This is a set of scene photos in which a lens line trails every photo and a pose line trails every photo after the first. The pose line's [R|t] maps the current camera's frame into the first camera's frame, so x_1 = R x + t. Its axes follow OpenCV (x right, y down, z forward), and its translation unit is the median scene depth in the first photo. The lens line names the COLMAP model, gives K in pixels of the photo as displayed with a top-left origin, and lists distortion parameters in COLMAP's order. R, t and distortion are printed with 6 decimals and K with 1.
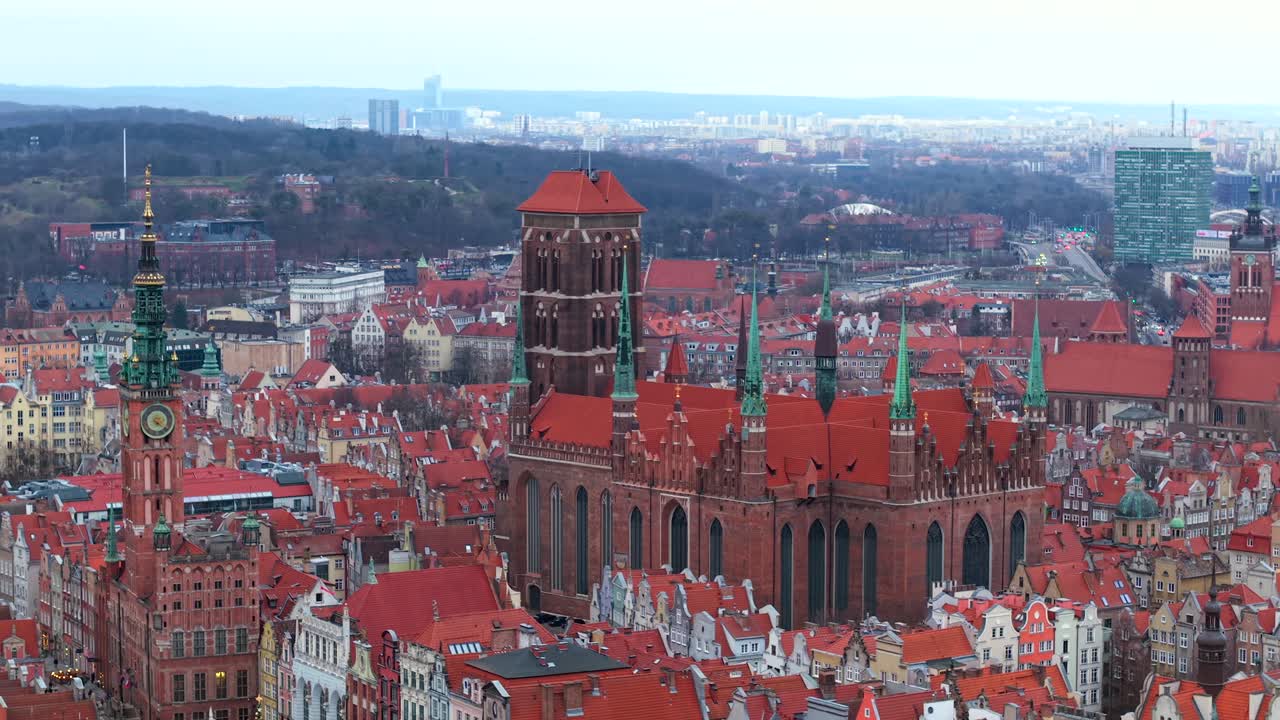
lens RADIAL K [[3018.2, 0, 639.7], [0, 3018.2, 361.5], [0, 0, 1]] dist [-0.175595, 0.000000]
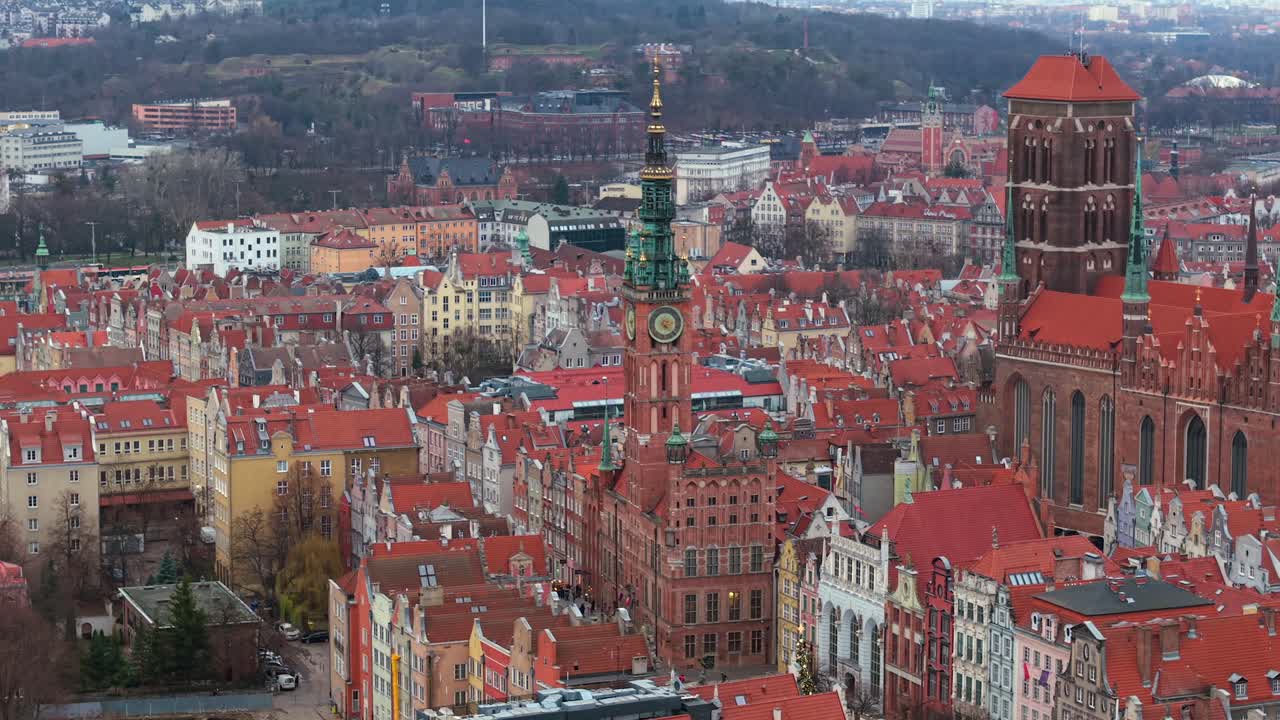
lens RADIAL K [[3018.2, 0, 636.7], [0, 3018.2, 360.0], [0, 0, 1]] dist [-0.175595, 0.000000]
pose [[0.994800, 0.012075, -0.101125, -0.060373], [-0.007565, 0.998964, 0.044871, -0.009250], [0.101562, -0.043872, 0.993861, 0.048260]]
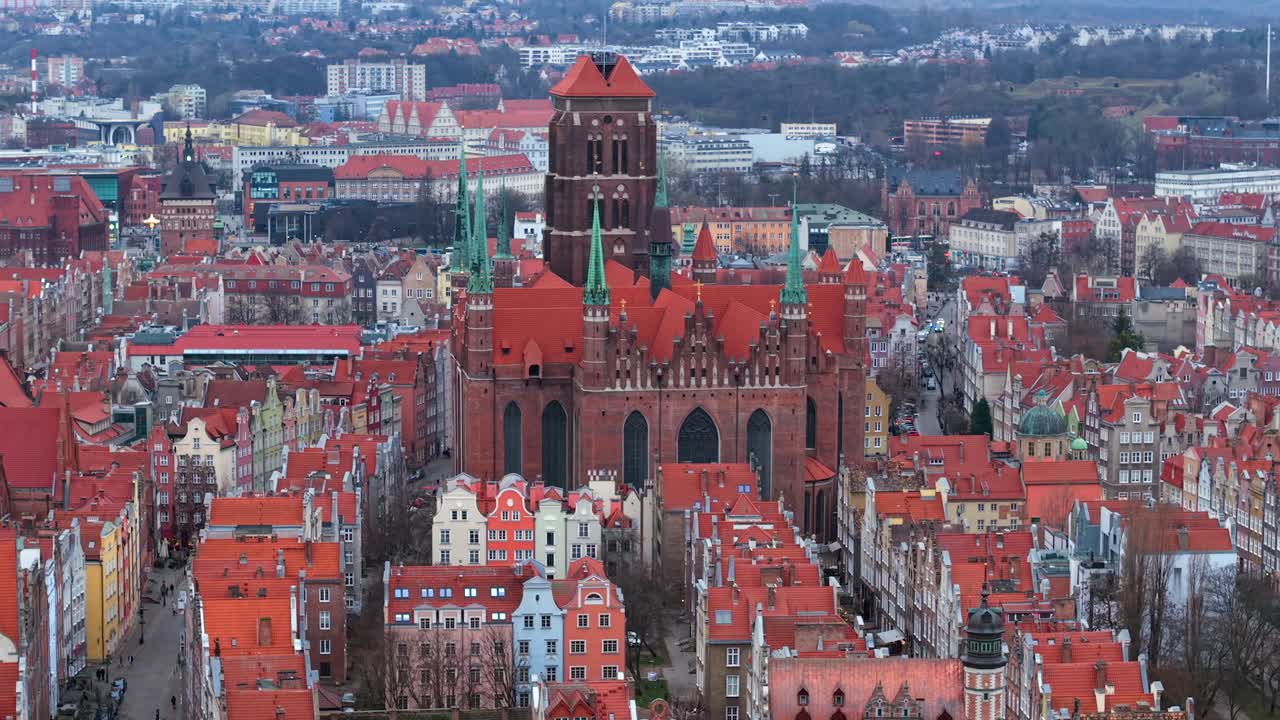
lens RADIAL K [[3018.2, 0, 638.8], [0, 3018.2, 358.4], [0, 0, 1]] dist [-0.175595, 0.000000]
pose [[0.844870, 0.064794, -0.531033, 0.553337], [-0.047462, 0.997802, 0.046234, -0.008722], [0.532861, -0.013858, 0.846089, 0.146420]]
